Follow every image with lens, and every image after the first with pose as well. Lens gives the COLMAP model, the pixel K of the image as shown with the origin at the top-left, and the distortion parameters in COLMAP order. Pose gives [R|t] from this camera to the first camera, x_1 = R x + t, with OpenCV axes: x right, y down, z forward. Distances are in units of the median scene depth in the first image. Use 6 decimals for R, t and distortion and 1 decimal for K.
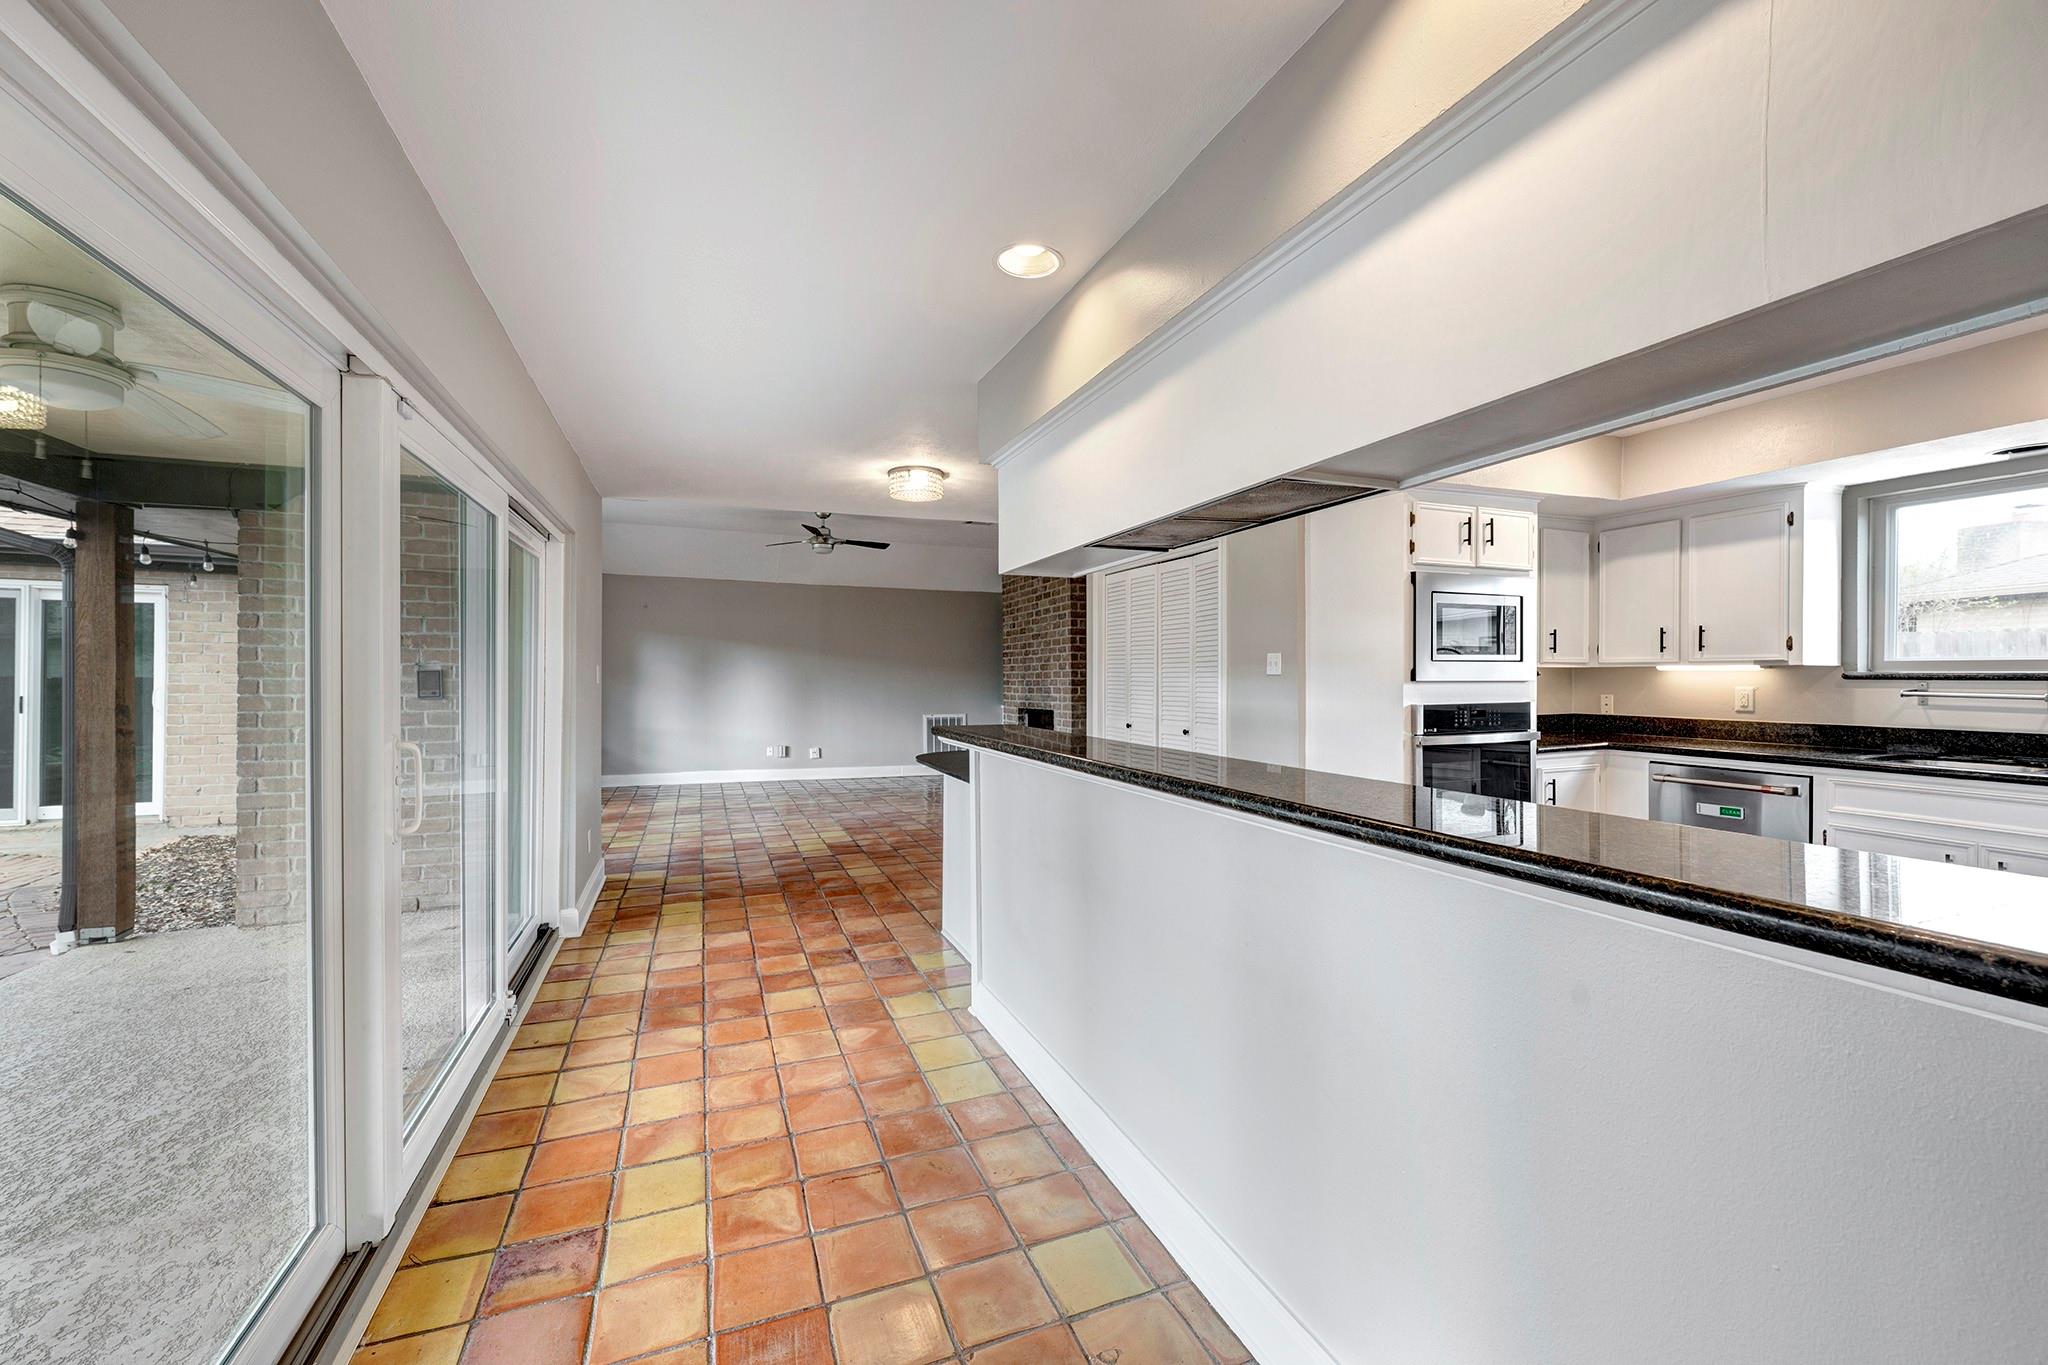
lens RADIAL K [[839.6, 0, 1009.9], [0, 839.6, 680.5], [0, 0, 1]] dist [-0.000276, 0.000218]
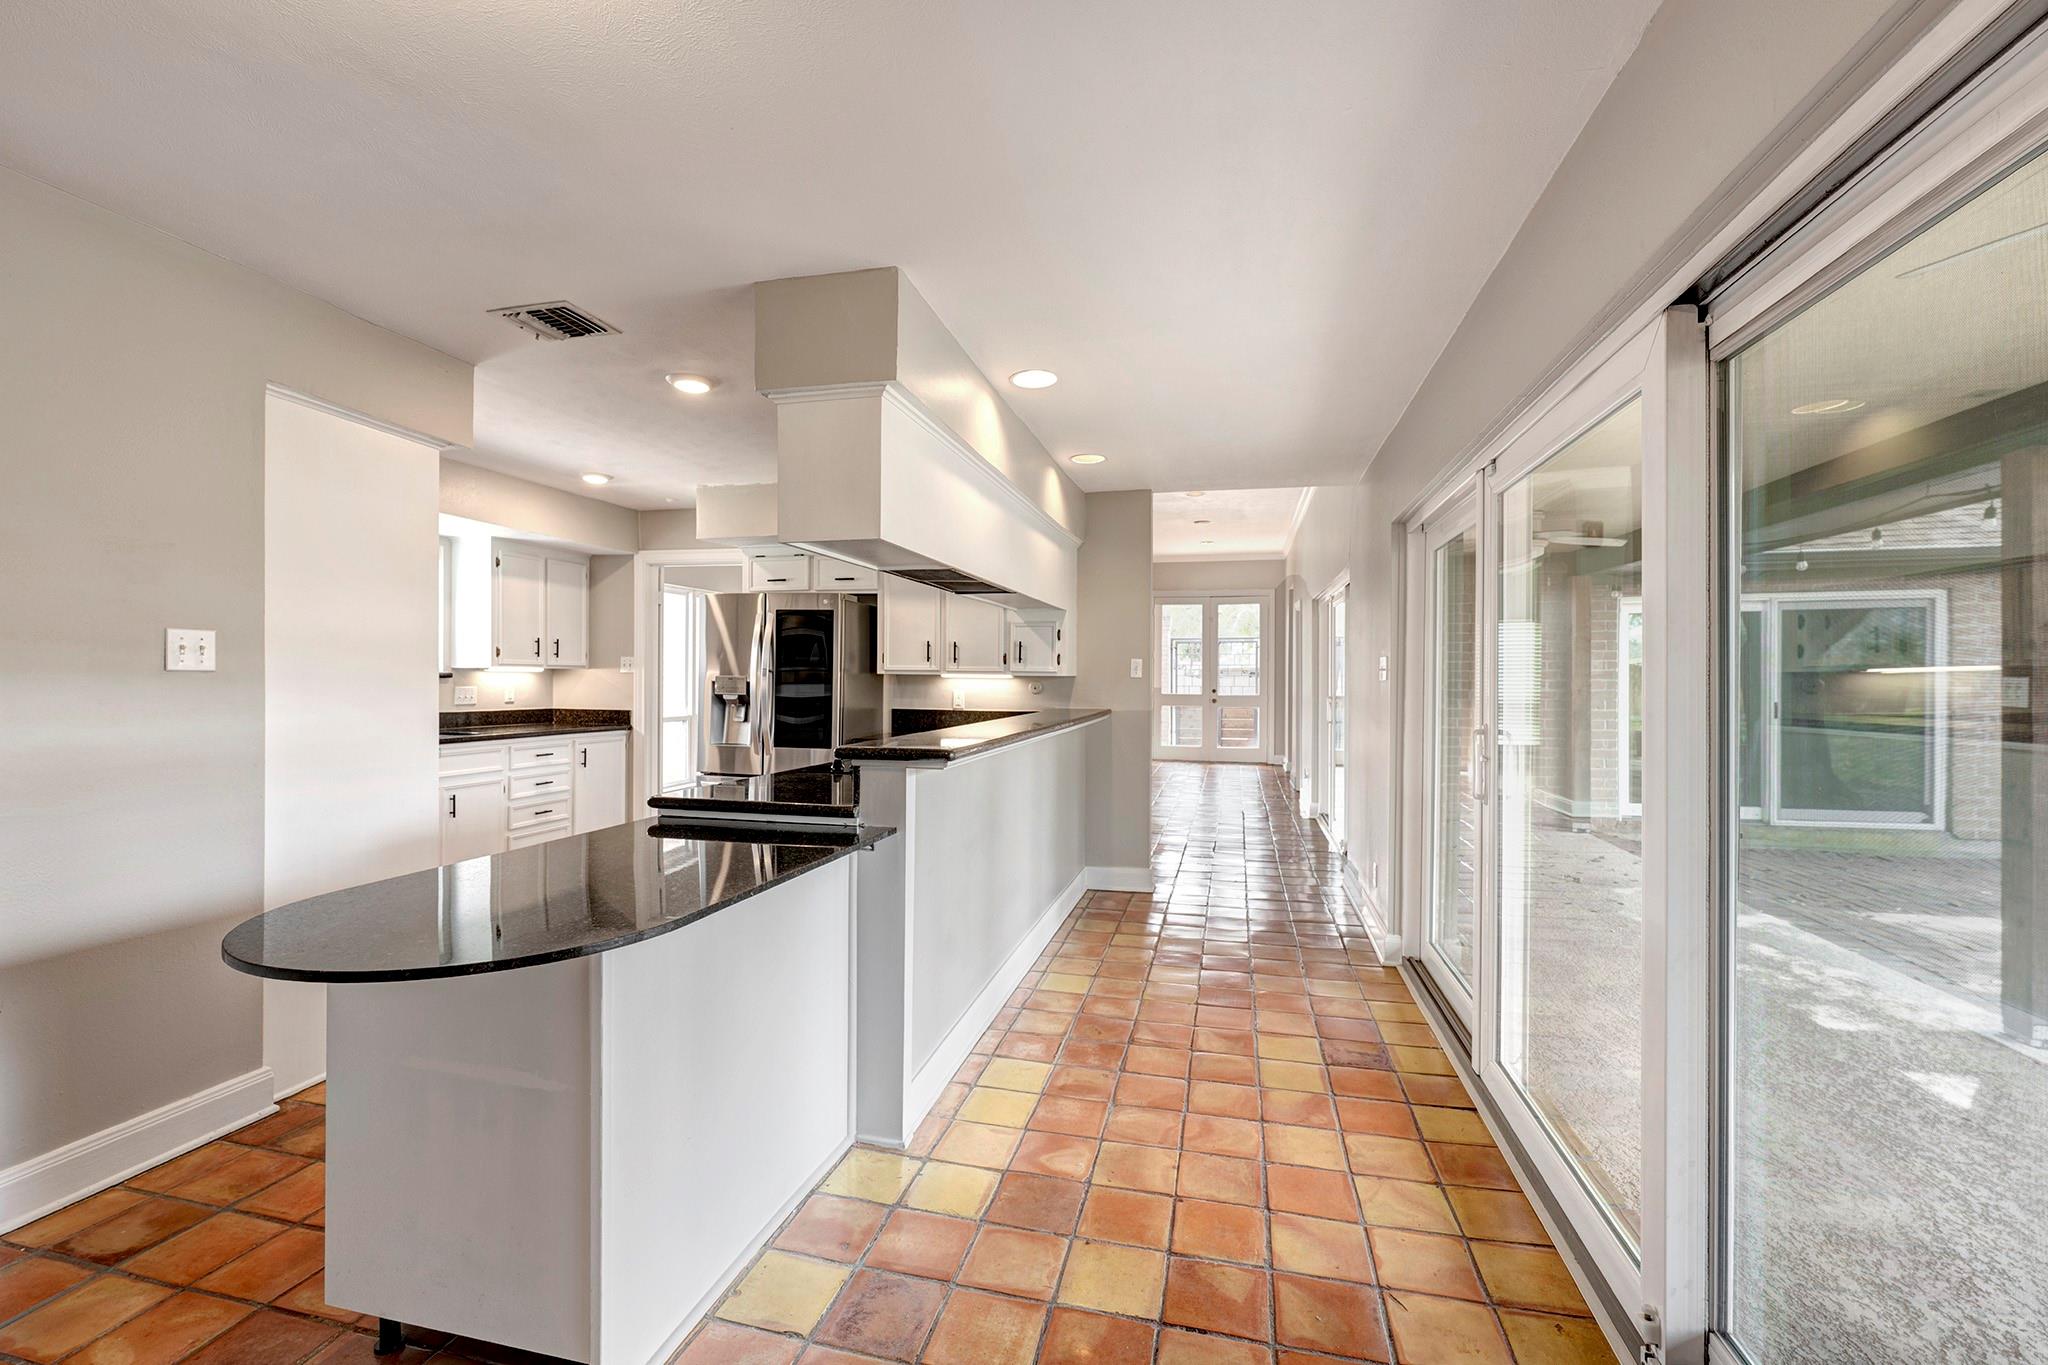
lens RADIAL K [[876.2, 0, 1019.2], [0, 876.2, 679.0], [0, 0, 1]] dist [0.001901, -0.000050]
pose [[-0.827234, -0.004965, 0.561836, -0.601778], [-0.005224, 0.999986, 0.001145, -0.006994], [-0.561834, -0.001988, -0.827248, 1.723375]]
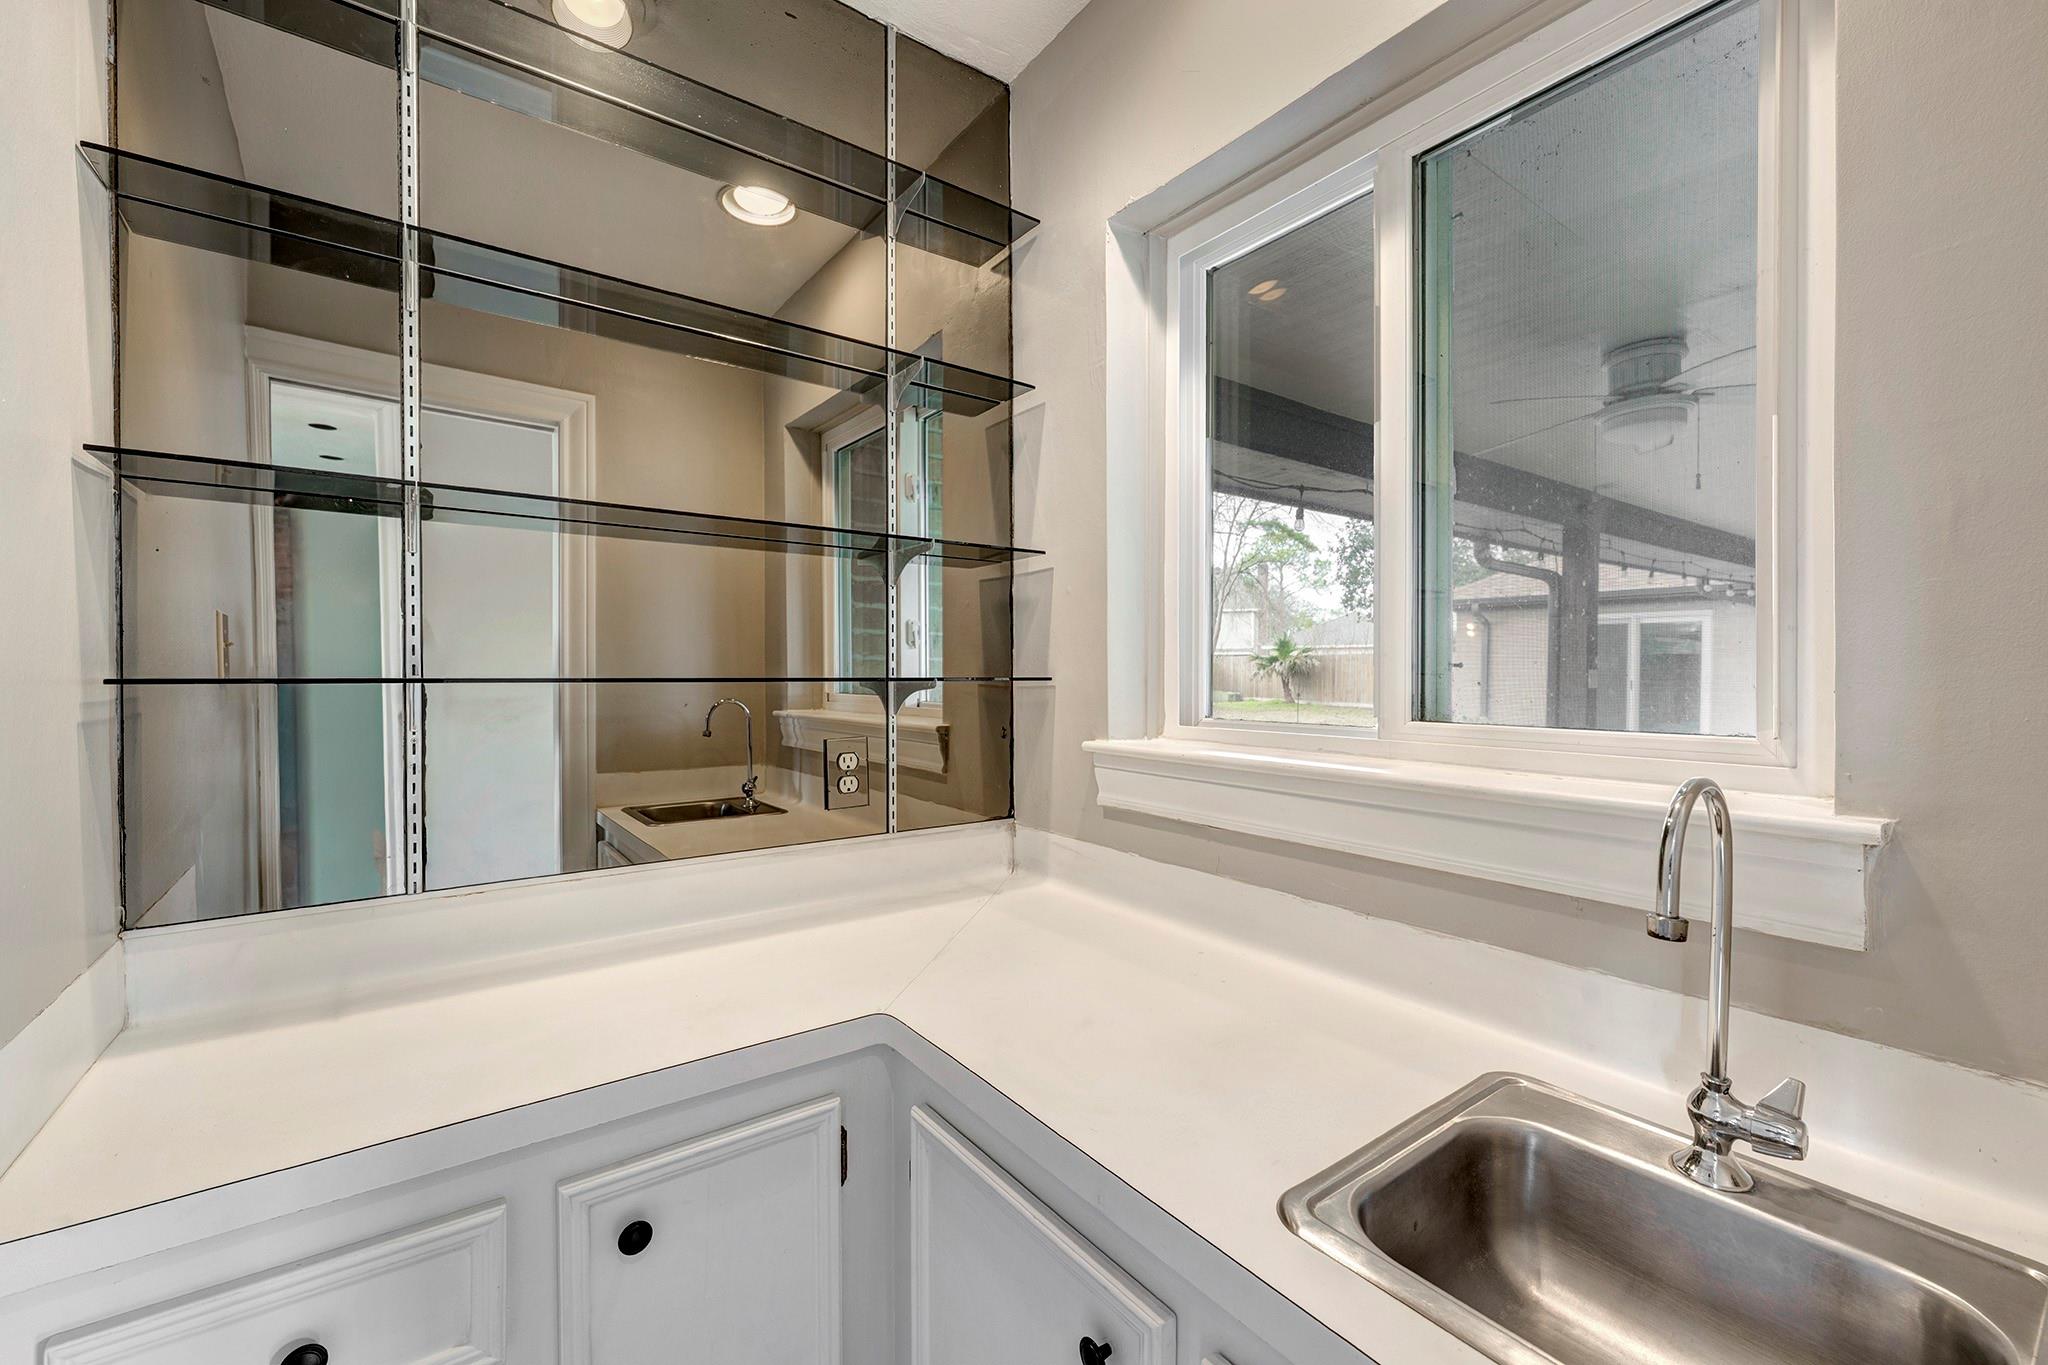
lens RADIAL K [[839.6, 0, 1025.1], [0, 839.6, 676.6], [0, 0, 1]] dist [-0.000276, 0.000218]
pose [[0.285459, 0.003520, -0.958385, 0.238848], [0.005509, 0.999971, 0.005314, -0.008473], [0.958375, -0.006796, 0.285431, -1.398466]]
